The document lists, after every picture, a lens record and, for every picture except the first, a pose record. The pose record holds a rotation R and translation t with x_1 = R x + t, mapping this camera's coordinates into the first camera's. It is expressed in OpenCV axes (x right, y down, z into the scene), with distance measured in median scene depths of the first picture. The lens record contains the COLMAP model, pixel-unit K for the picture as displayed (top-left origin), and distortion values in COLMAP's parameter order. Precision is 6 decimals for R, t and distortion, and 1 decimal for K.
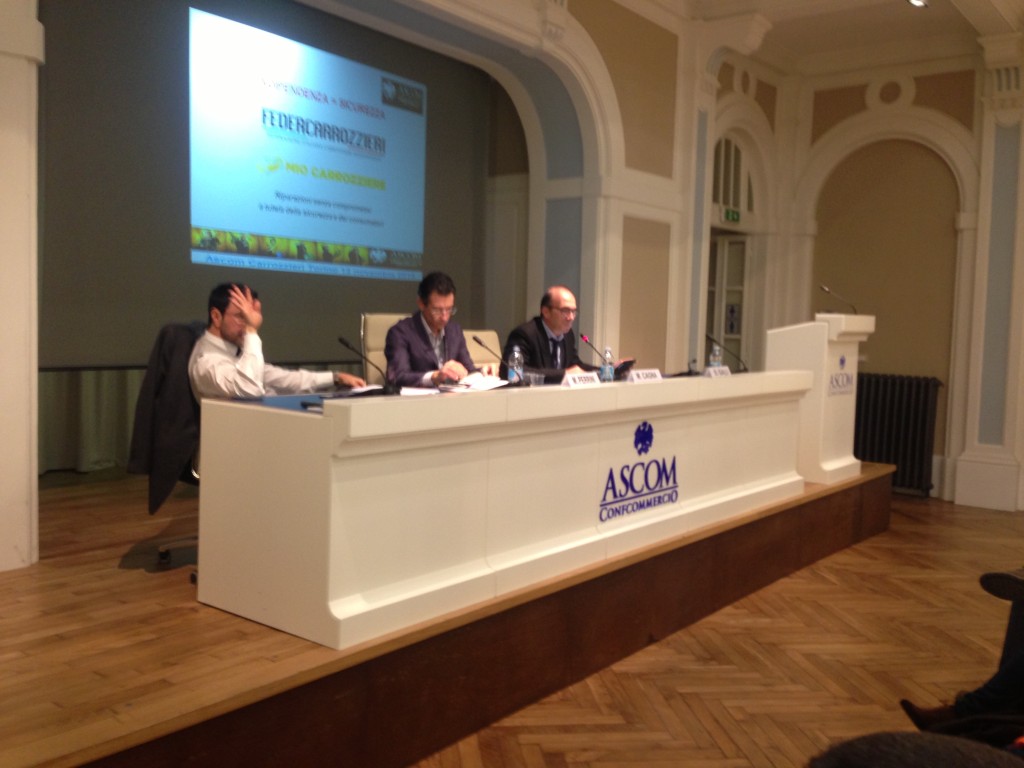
lens RADIAL K [[952.5, 0, 513.9], [0, 952.5, 359.4], [0, 0, 1]] dist [0.108178, -0.003649]
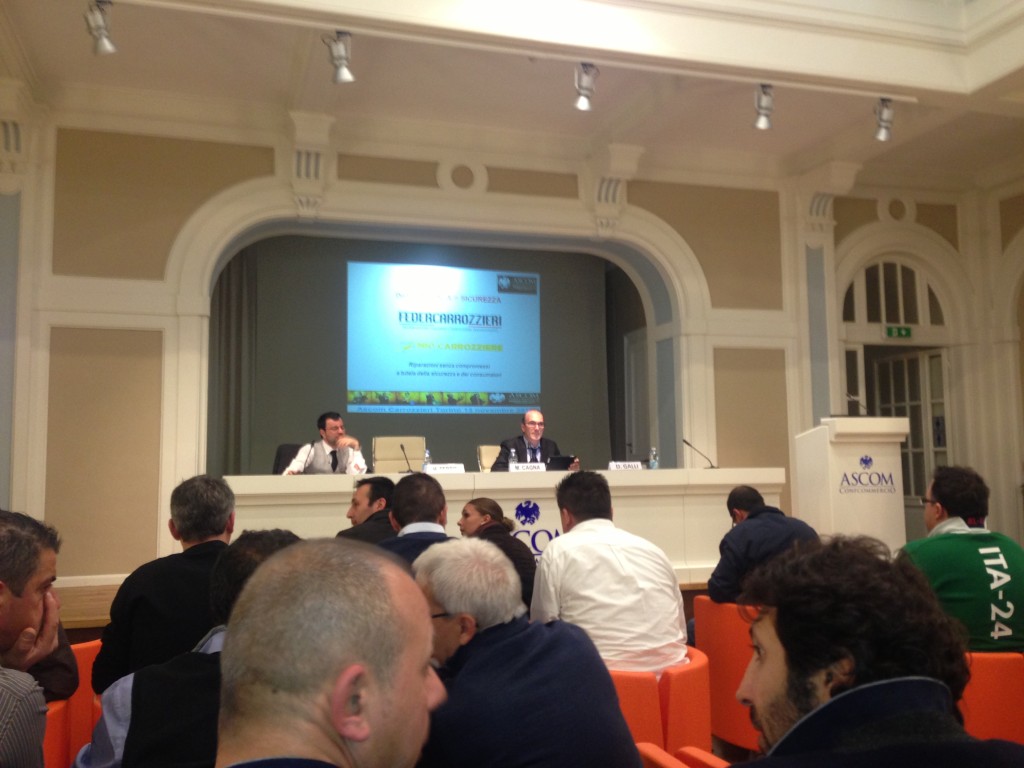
lens RADIAL K [[956.3, 0, 523.0], [0, 956.3, 368.8], [0, 0, 1]] dist [0.066240, -0.009750]
pose [[0.816880, -0.098054, -0.568412, 0.682830], [0.012549, 0.988233, -0.152441, 0.063221], [0.576671, 0.117393, 0.808498, -0.117032]]
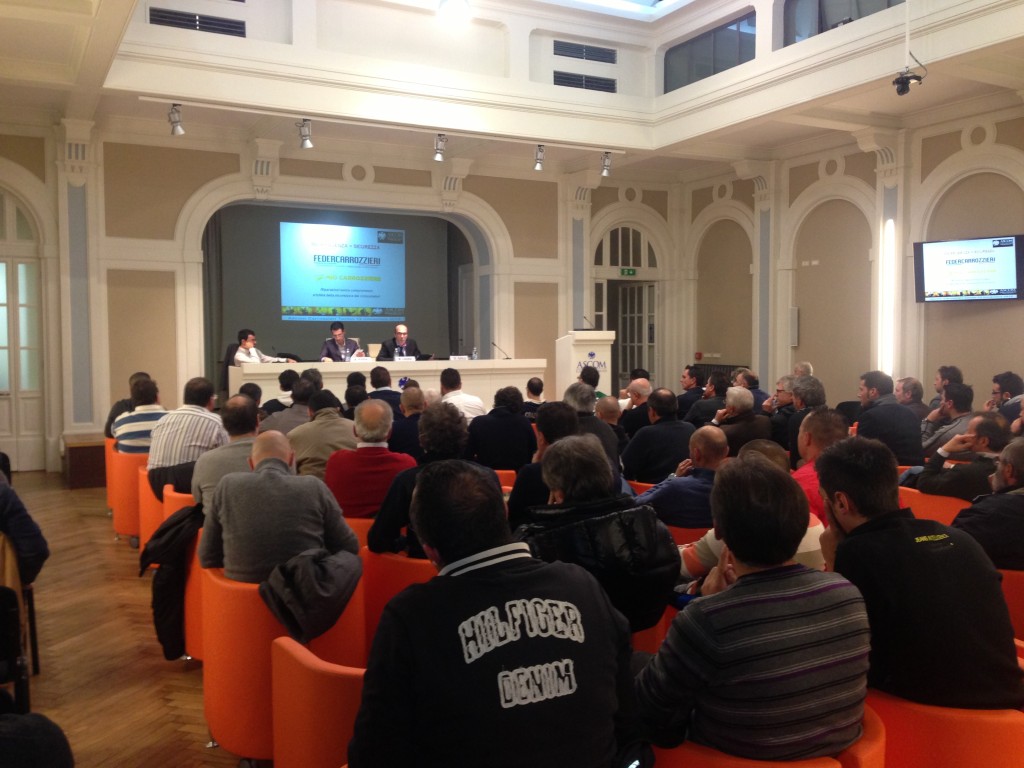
lens RADIAL K [[956.3, 0, 523.0], [0, 956.3, 368.8], [0, 0, 1]] dist [0.066240, -0.009750]
pose [[0.905303, -0.019201, -0.424333, 1.077951], [0.012672, 0.999754, -0.018203, 0.067159], [0.424578, 0.011102, 0.905323, -0.837877]]
